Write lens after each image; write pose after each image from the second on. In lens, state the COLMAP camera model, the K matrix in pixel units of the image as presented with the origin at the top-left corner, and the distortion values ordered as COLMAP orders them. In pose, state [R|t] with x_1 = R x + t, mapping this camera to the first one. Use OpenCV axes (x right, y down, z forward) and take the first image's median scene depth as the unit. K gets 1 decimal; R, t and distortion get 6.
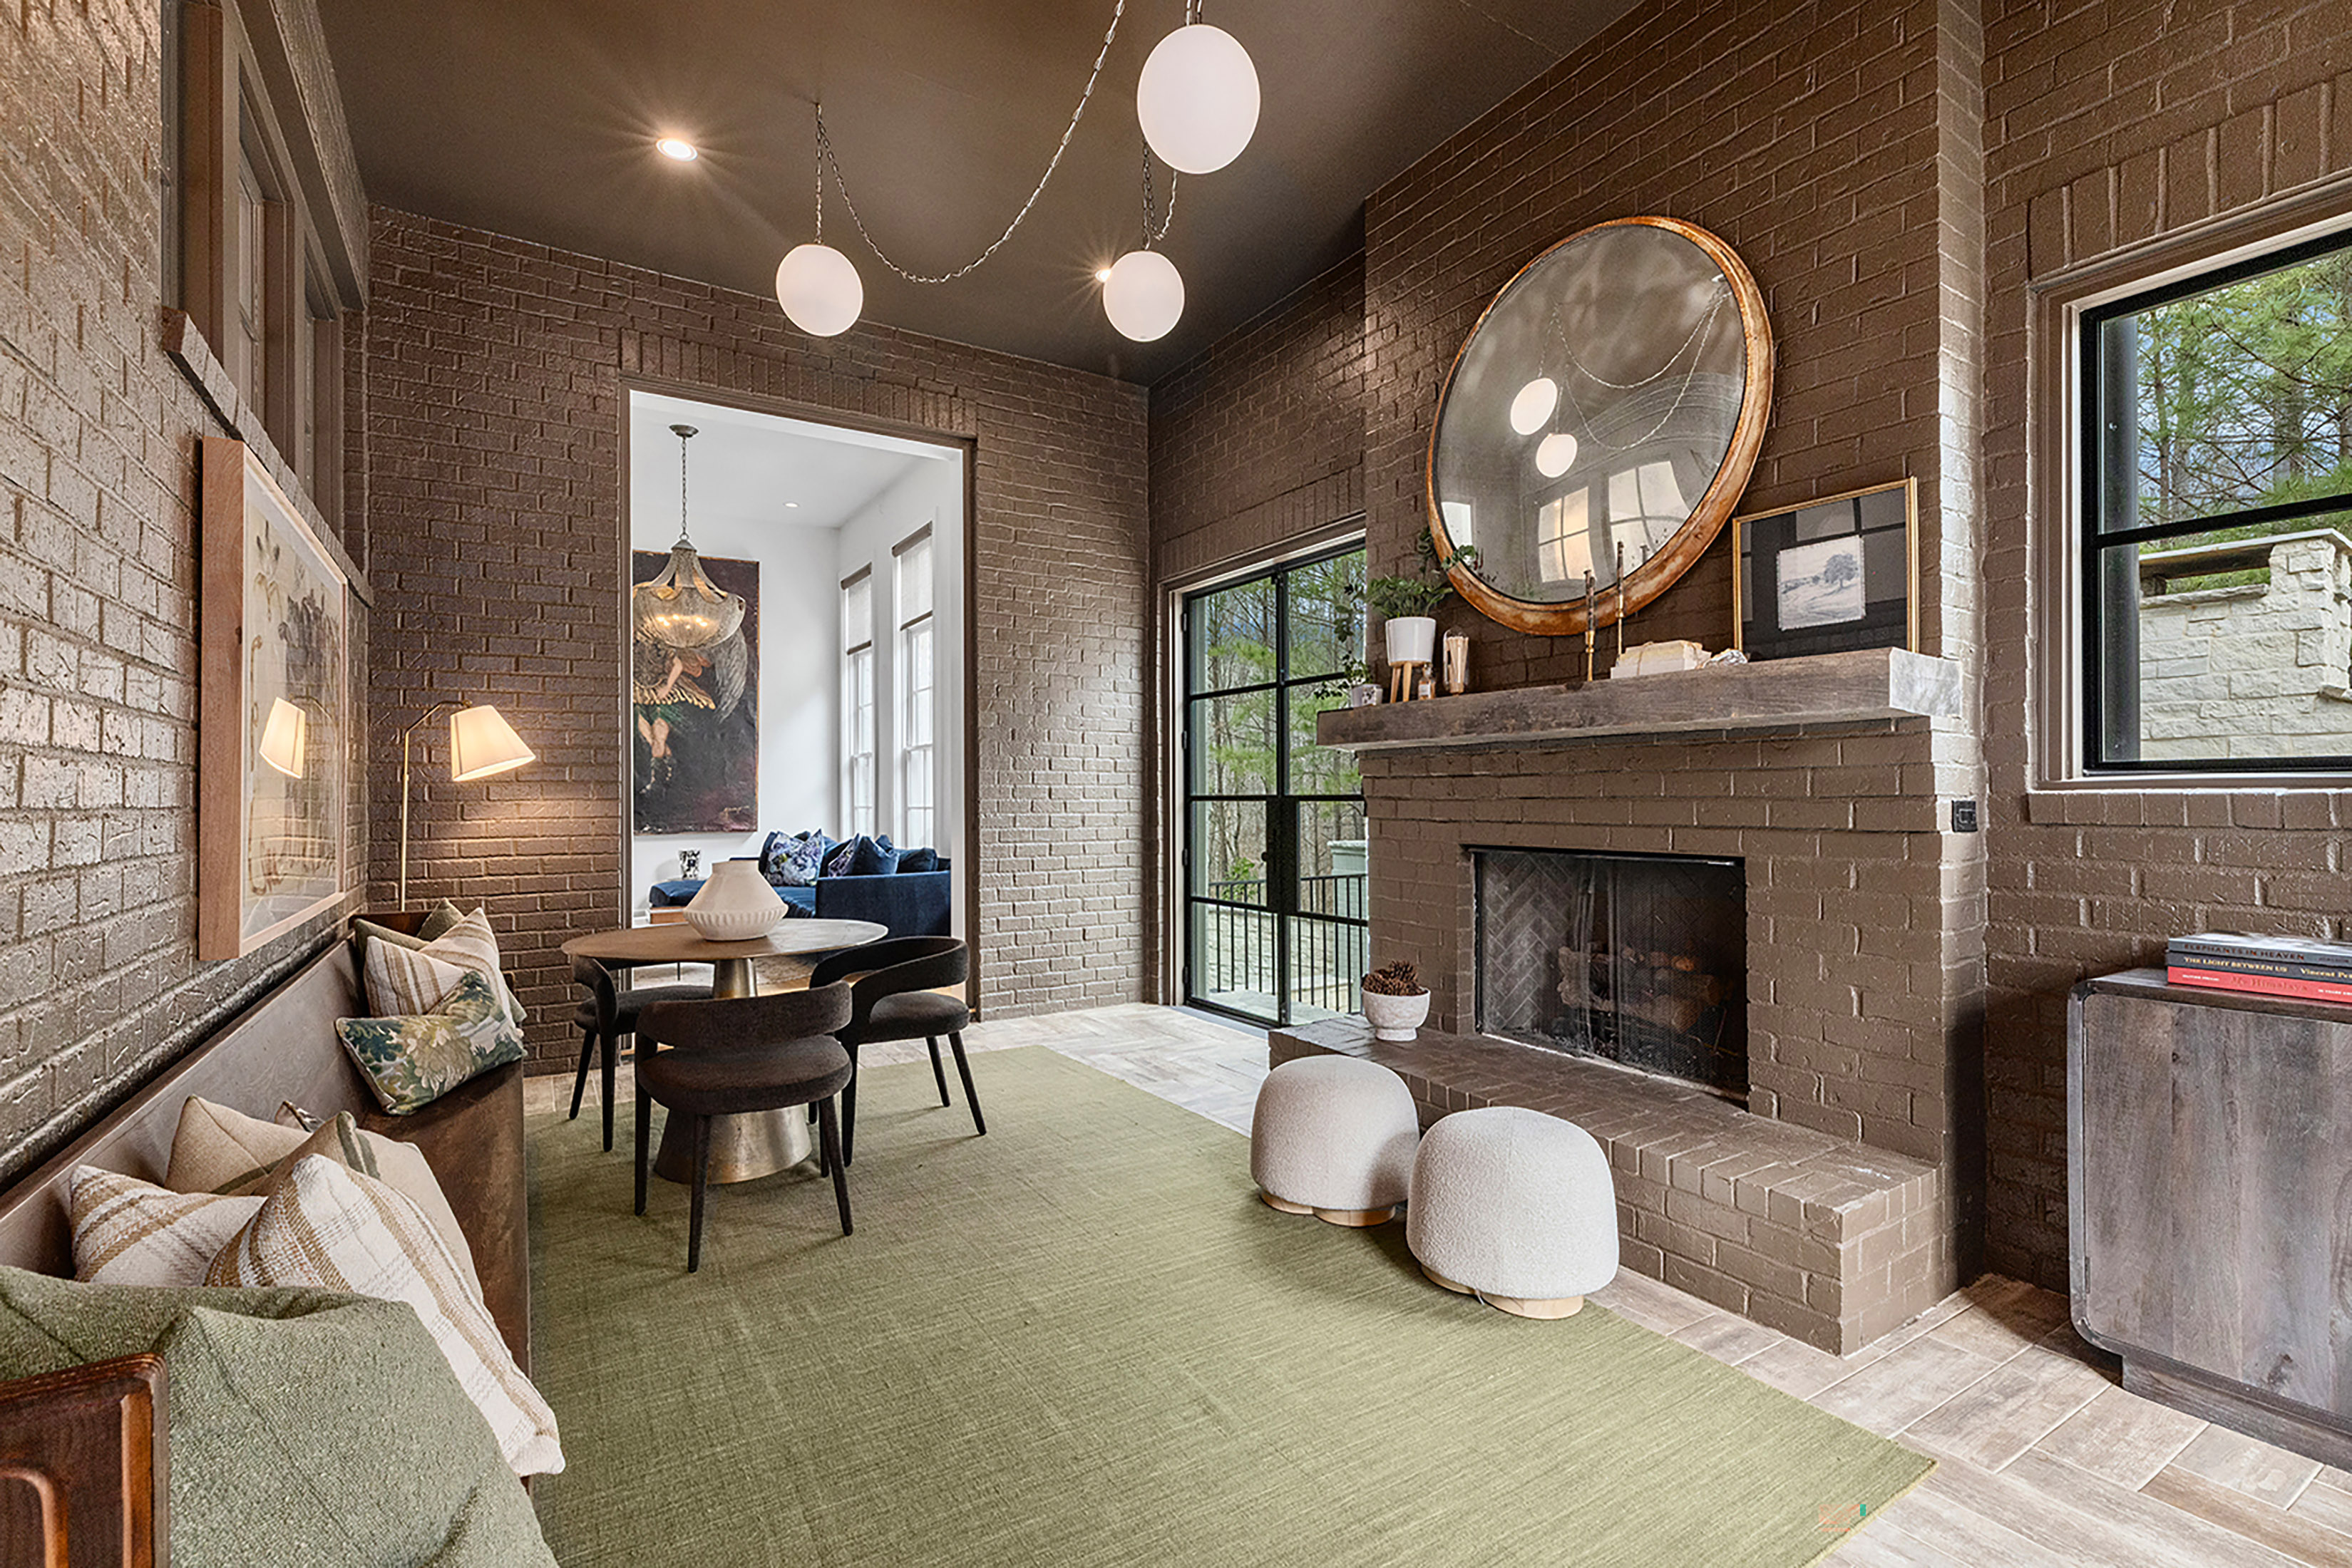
lens RADIAL K [[1060.3, 0, 1176.3], [0, 1060.3, 790.2], [0, 0, 1]] dist [0.003628, -0.000120]
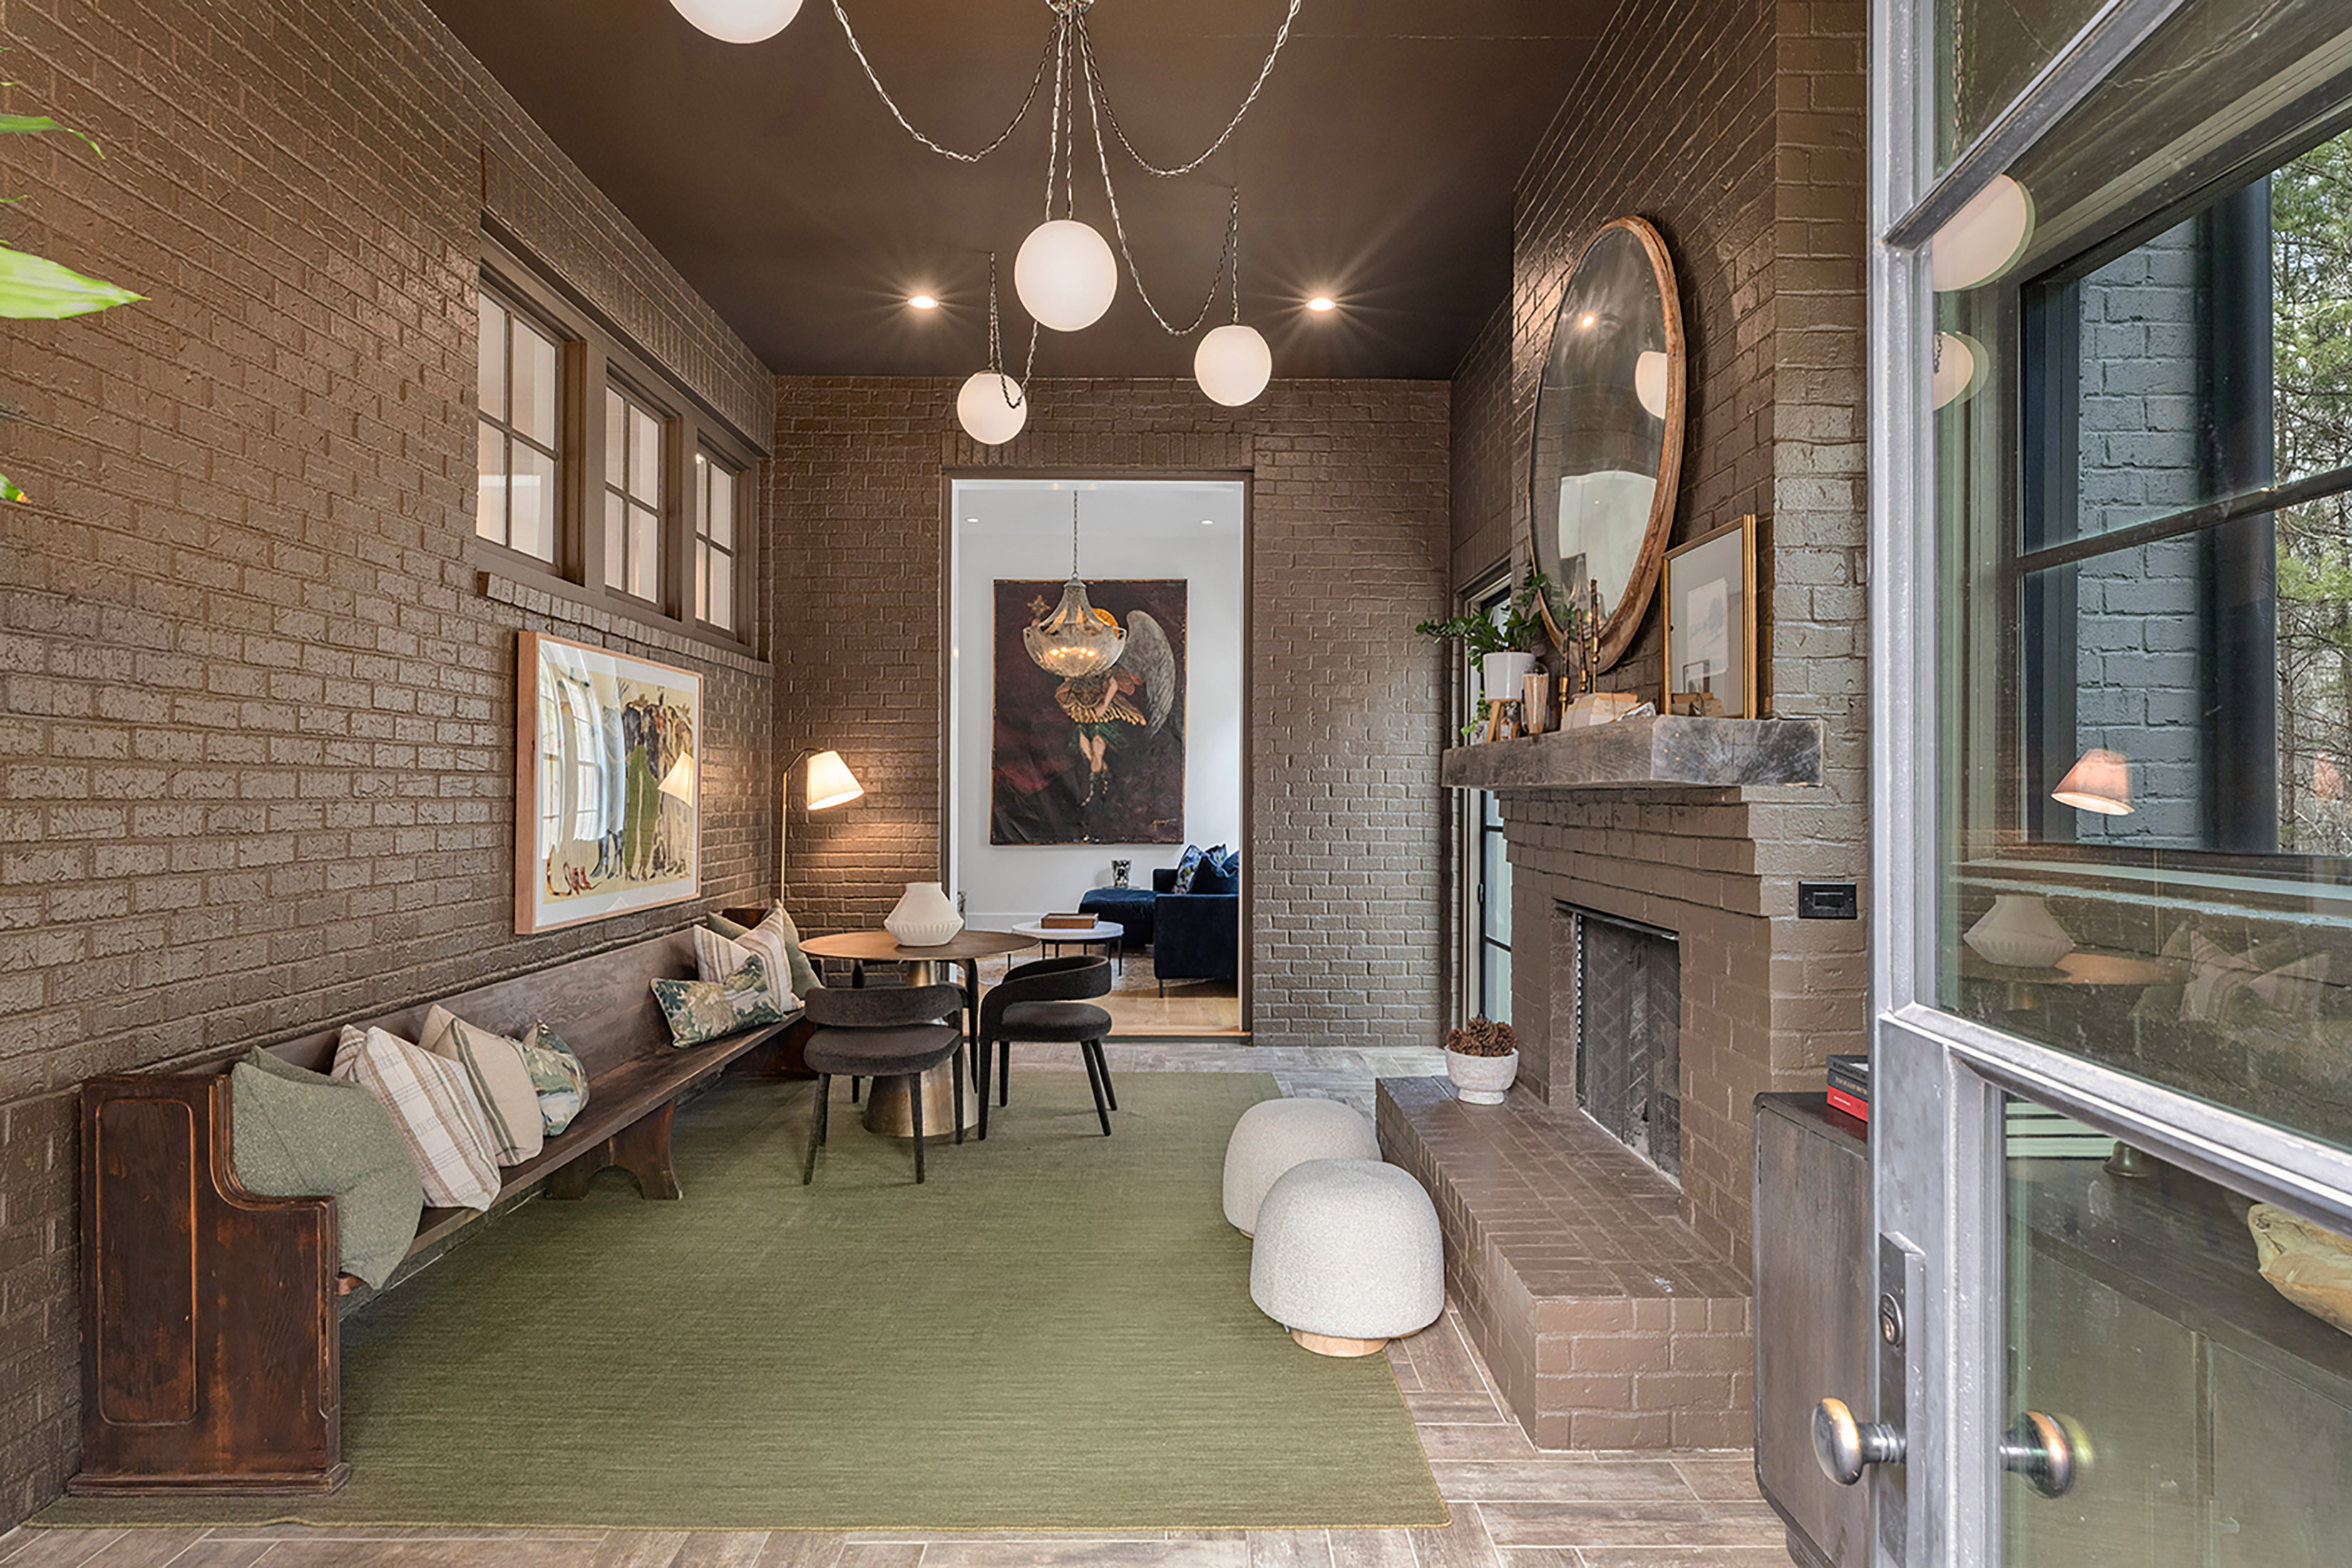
lens RADIAL K [[1272.4, 0, 1177.6], [0, 1272.4, 782.8], [0, 0, 1]] dist [-0.001162, 0.000196]
pose [[0.850376, 0.003087, -0.526166, 0.518949], [-0.003255, 0.999995, 0.000607, -0.043523], [0.526165, 0.001197, 0.850382, -0.093363]]
